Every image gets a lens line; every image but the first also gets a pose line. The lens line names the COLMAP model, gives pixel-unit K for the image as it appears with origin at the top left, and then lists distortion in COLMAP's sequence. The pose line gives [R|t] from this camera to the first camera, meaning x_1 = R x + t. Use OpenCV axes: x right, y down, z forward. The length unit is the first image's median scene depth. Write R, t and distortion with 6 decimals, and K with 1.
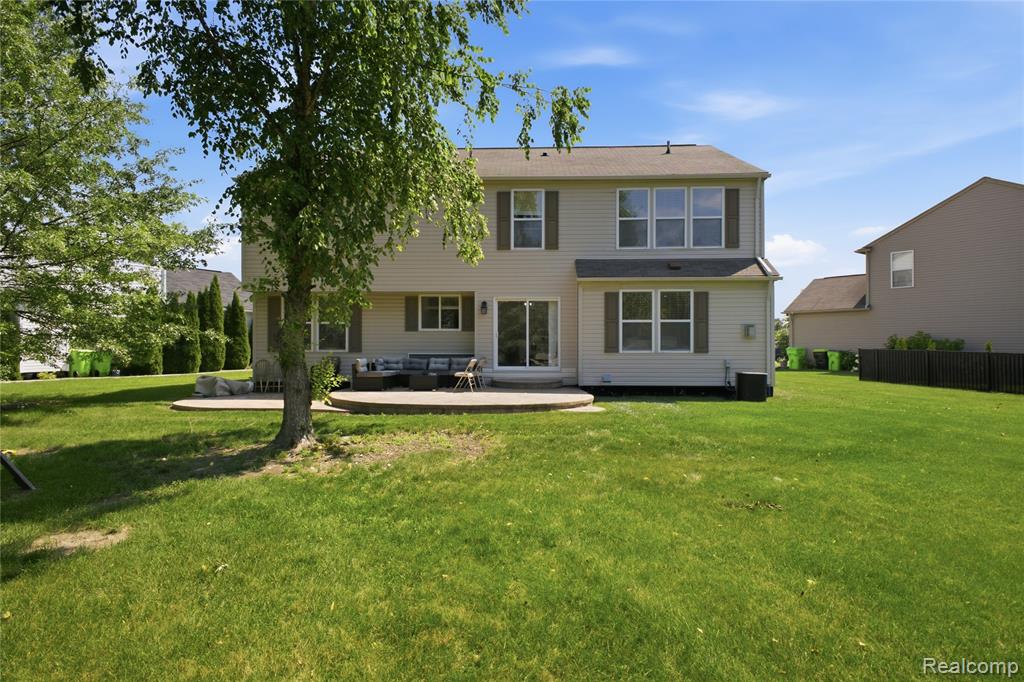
lens RADIAL K [[536.2, 0, 512.0], [0, 536.2, 341.0], [0, 0, 1]] dist [0.002974, -0.000220]
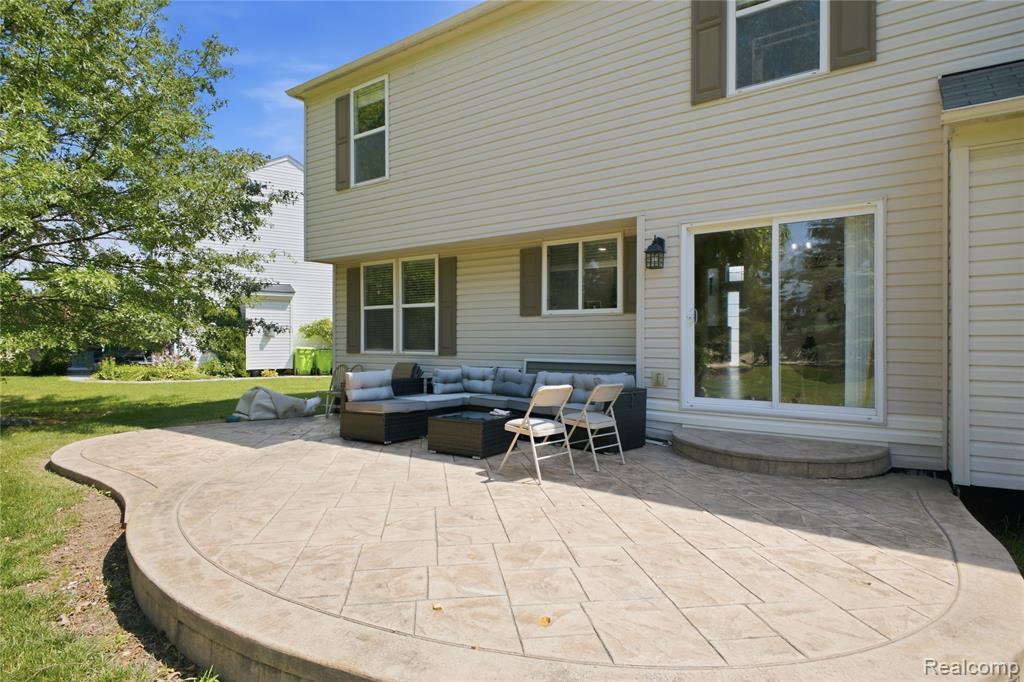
lens RADIAL K [[536.2, 0, 512.0], [0, 536.2, 341.0], [0, 0, 1]] dist [0.002974, -0.000220]
pose [[0.832069, 0.001610, -0.554670, 0.081449], [-0.001165, 0.999999, 0.001154, 0.004526], [0.554671, -0.000314, 0.832070, 0.578302]]
